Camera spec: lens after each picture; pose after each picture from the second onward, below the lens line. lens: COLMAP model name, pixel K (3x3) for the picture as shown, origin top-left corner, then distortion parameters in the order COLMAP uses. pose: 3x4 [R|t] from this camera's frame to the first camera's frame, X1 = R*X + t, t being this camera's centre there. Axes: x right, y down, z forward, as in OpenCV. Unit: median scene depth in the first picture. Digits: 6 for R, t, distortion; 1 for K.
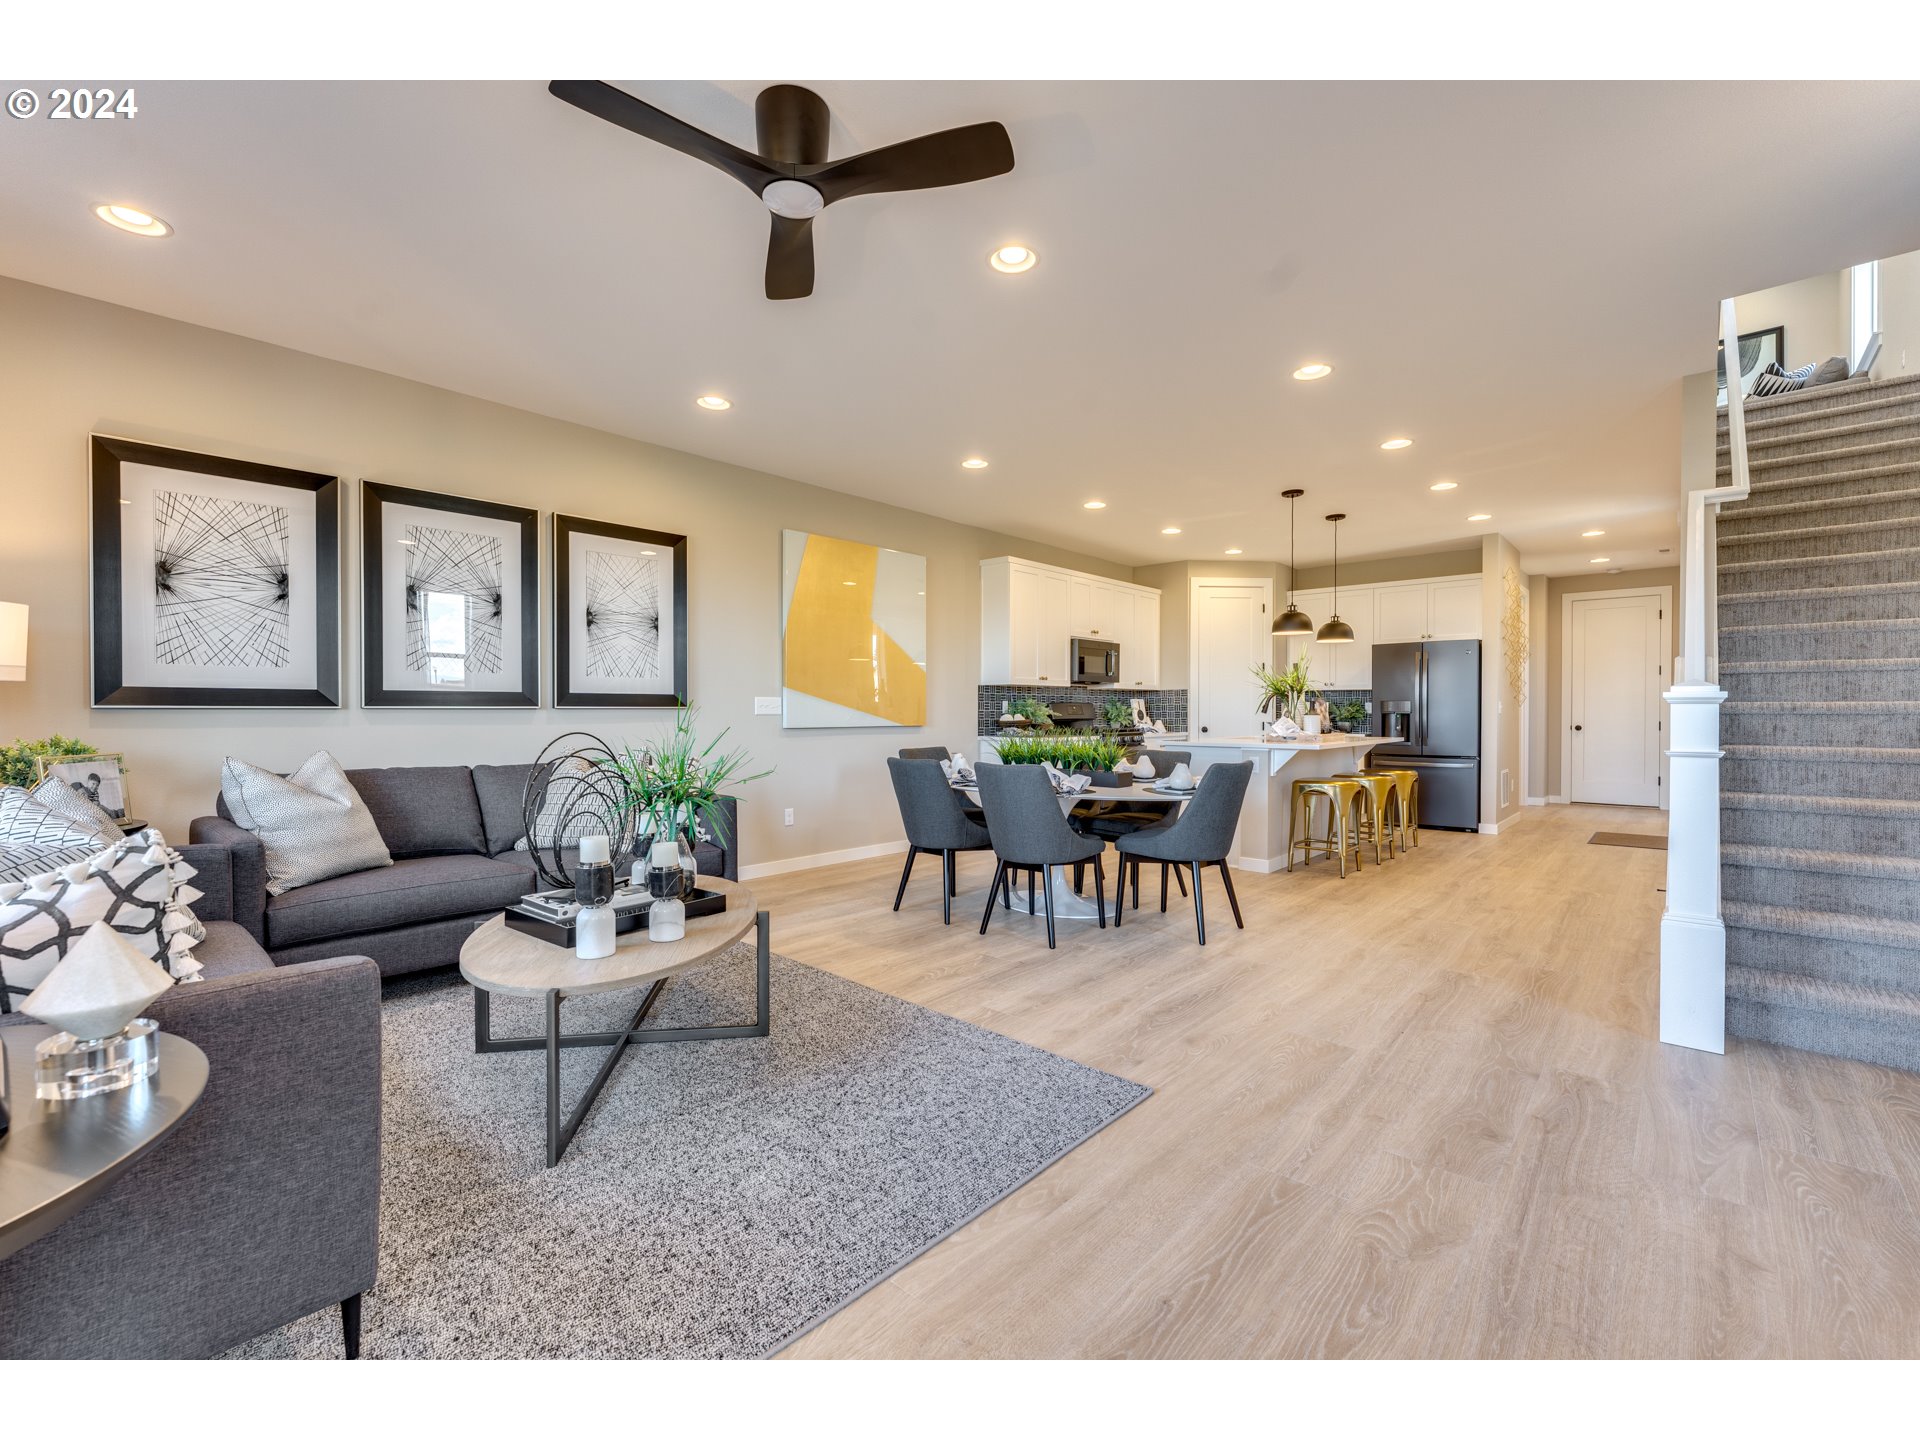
lens RADIAL K [[813.2, 0, 964.2], [0, 813.2, 715.7], [0, 0, 1]] dist [-0.003584, -0.000317]
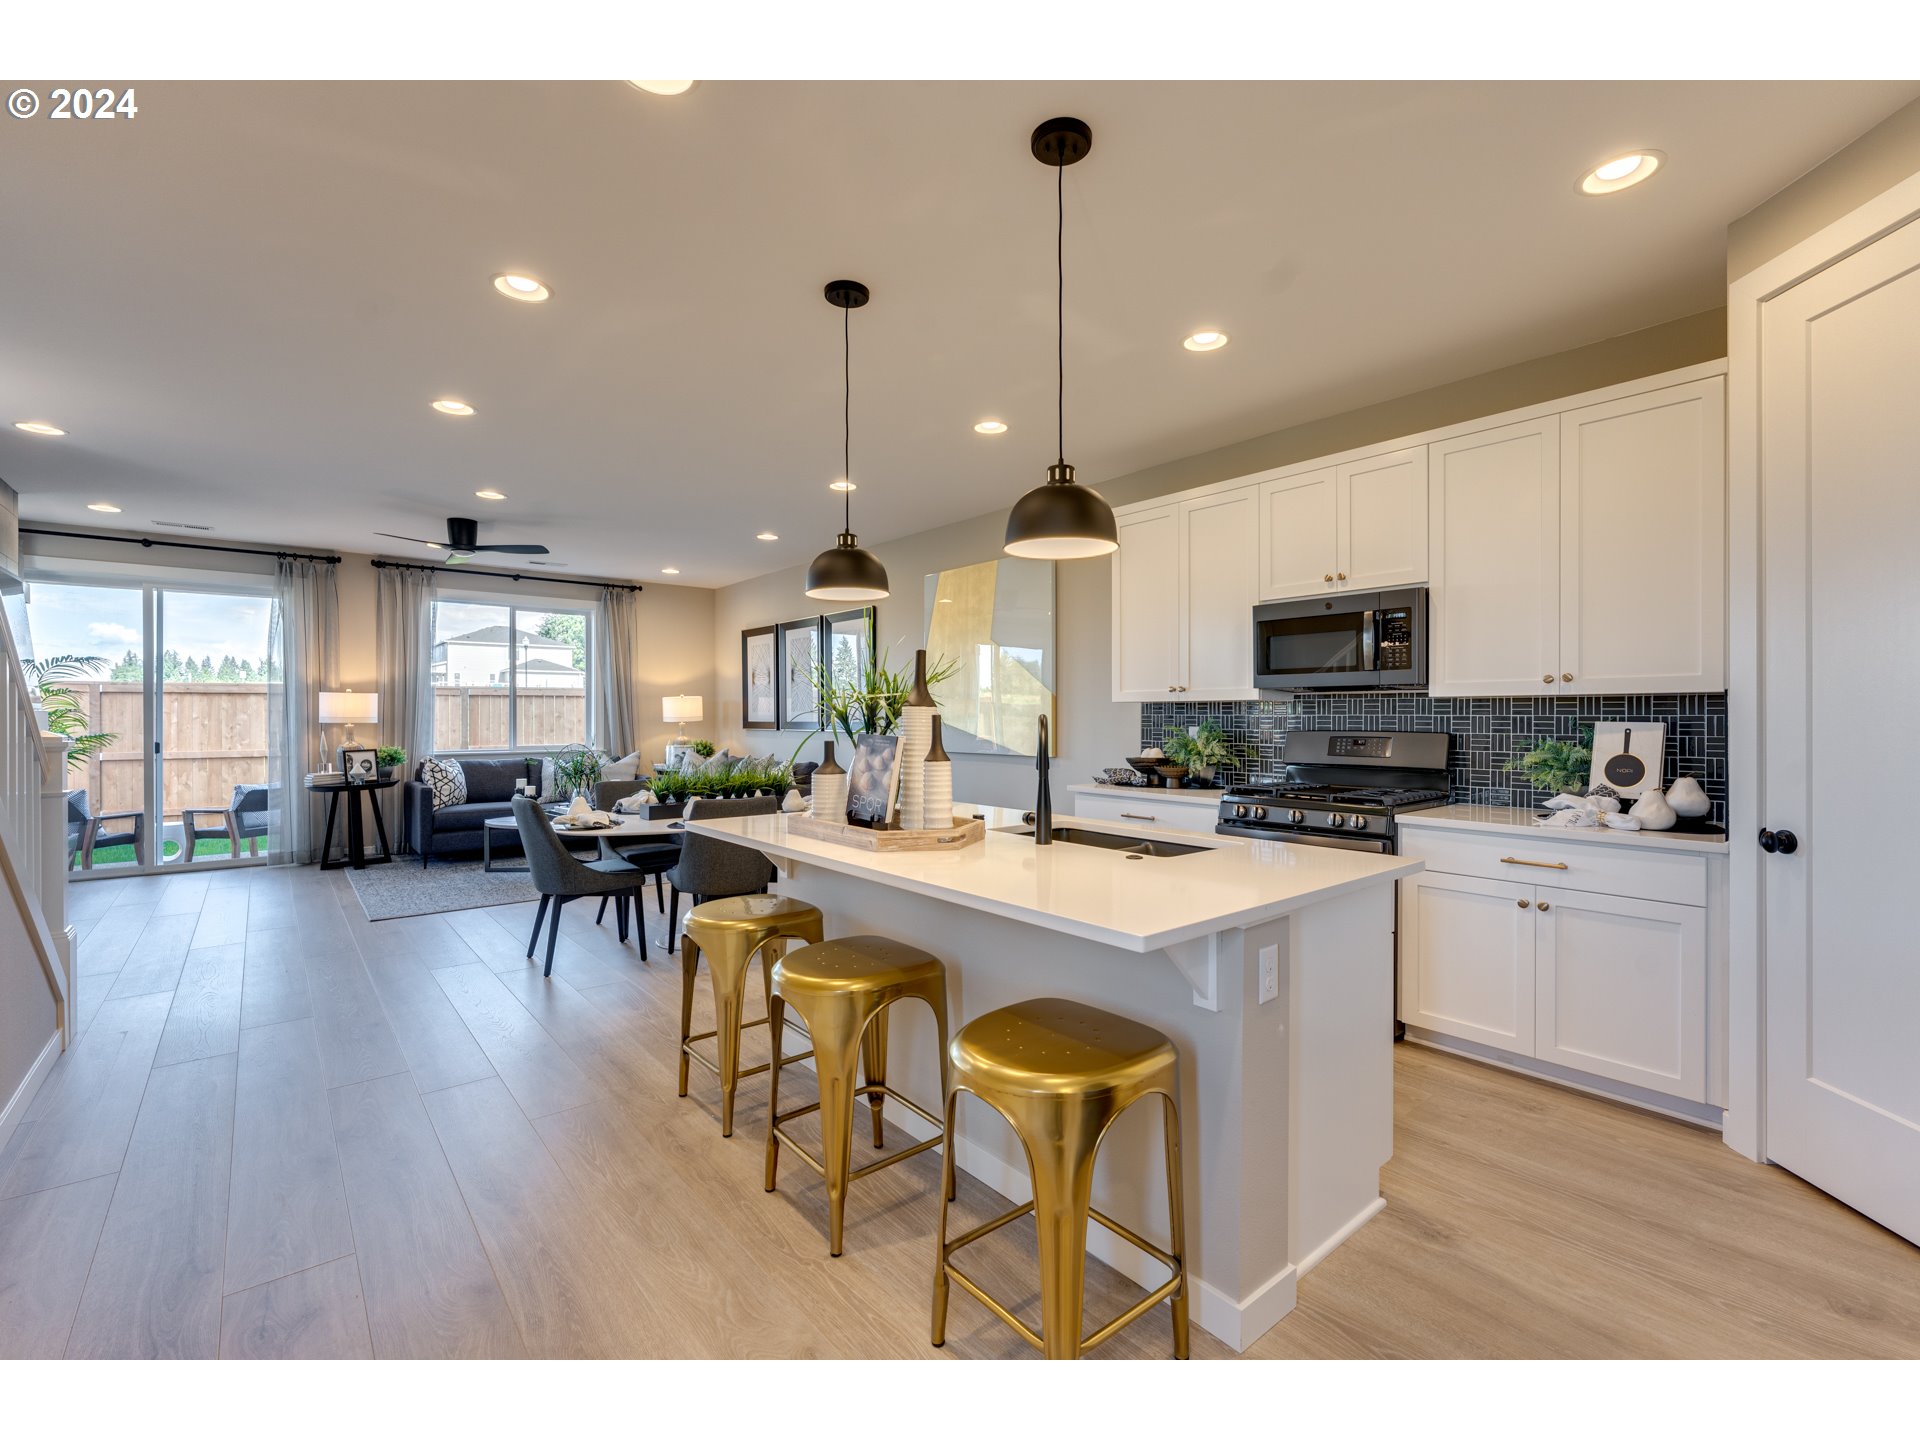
lens RADIAL K [[838.0, 0, 960.0], [0, 838.0, 720.0], [0, 0, 1]] dist [-0.001072, 0.000079]
pose [[-0.142574, 0.004946, -0.989772, 1.046615], [-0.004249, 0.999975, 0.005610, -0.039163], [0.989775, 0.005006, -0.142549, 1.363752]]
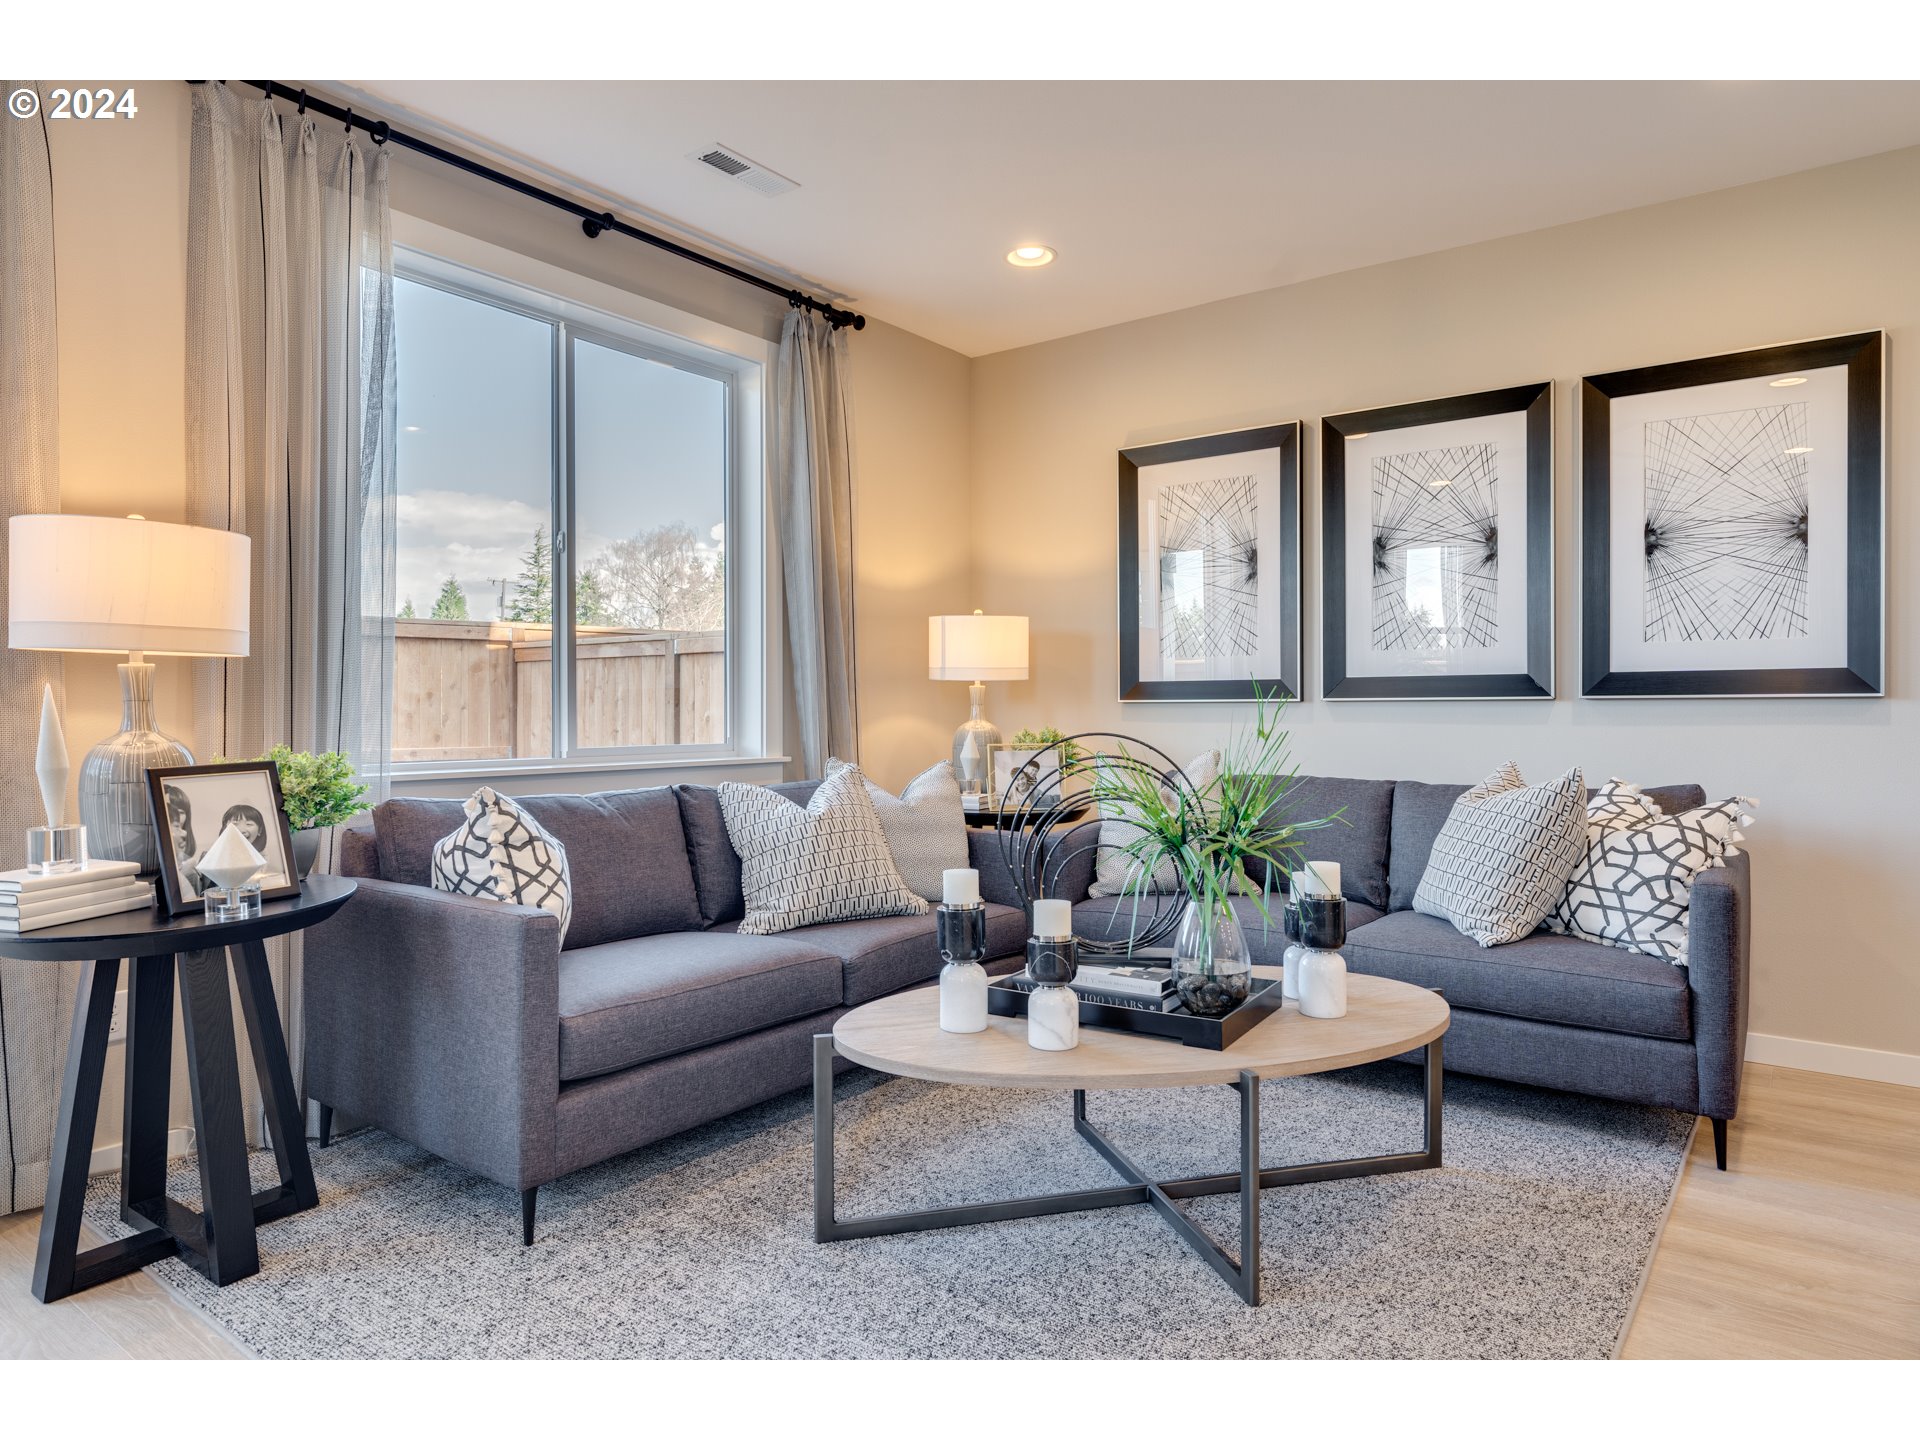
lens RADIAL K [[1151.6, 0, 963.3], [0, 1151.6, 719.1], [0, 0, 1]] dist [-0.001003, -0.000800]
pose [[0.091871, 0.008386, -0.995736, 0.277632], [-0.003067, 0.999962, 0.008139, 0.000287], [0.995766, 0.002306, 0.091894, 0.414750]]
